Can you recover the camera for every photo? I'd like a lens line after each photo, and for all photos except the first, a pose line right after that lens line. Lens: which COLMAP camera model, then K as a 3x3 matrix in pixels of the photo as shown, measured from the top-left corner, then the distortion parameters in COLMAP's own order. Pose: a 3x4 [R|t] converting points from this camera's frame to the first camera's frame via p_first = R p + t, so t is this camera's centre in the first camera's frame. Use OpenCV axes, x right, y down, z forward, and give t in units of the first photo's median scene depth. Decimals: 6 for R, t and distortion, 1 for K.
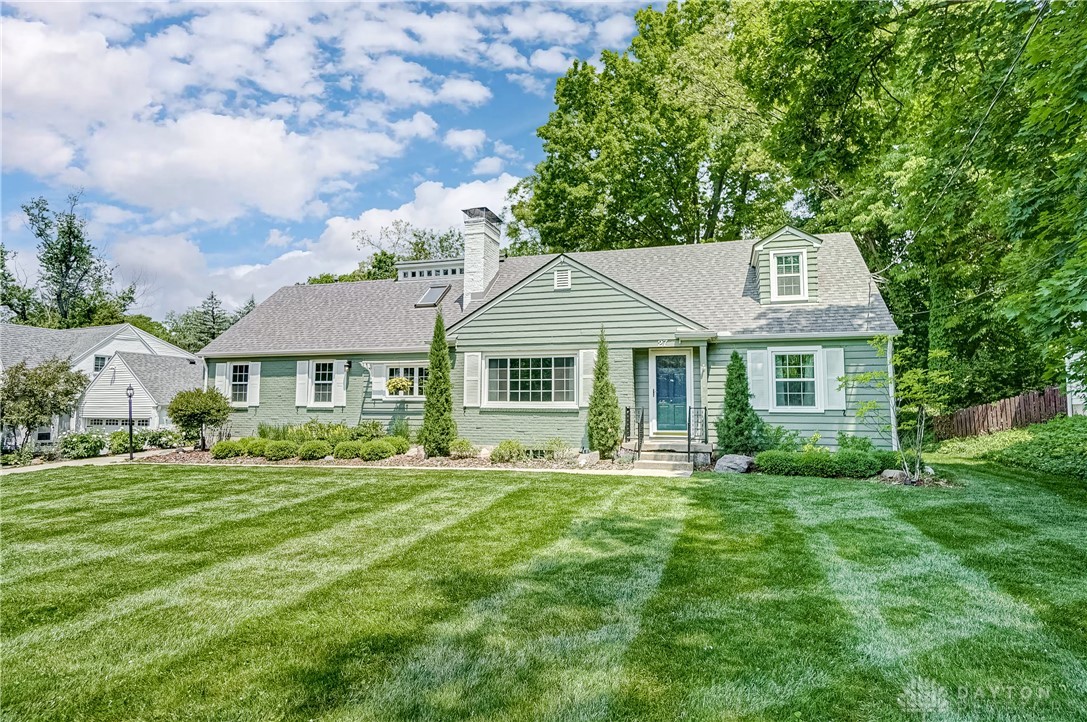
lens RADIAL K [[594.3, 0, 545.9], [0, 594.3, 359.2], [0, 0, 1]] dist [0.015416, 0.000100]
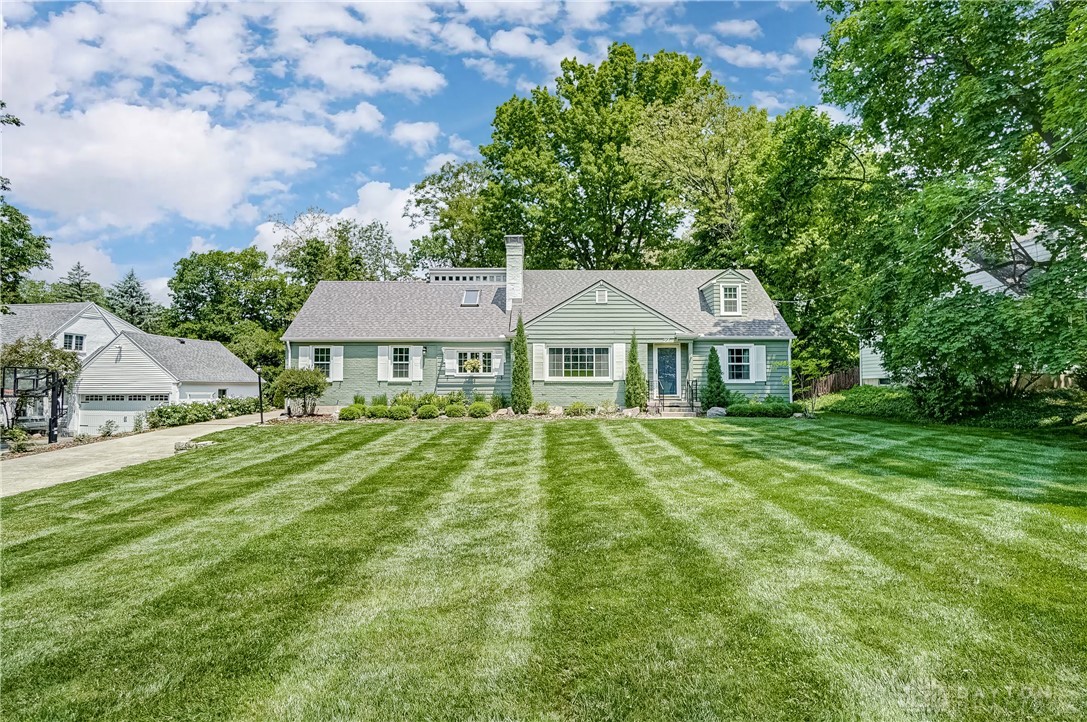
lens RADIAL K [[594.3, 0, 545.9], [0, 594.3, 359.2], [0, 0, 1]] dist [0.015416, 0.000100]
pose [[0.955409, 0.009809, 0.295123, -0.480436], [-0.019227, 0.999394, 0.029025, -0.013372], [-0.294660, -0.033405, 0.955018, -0.356249]]
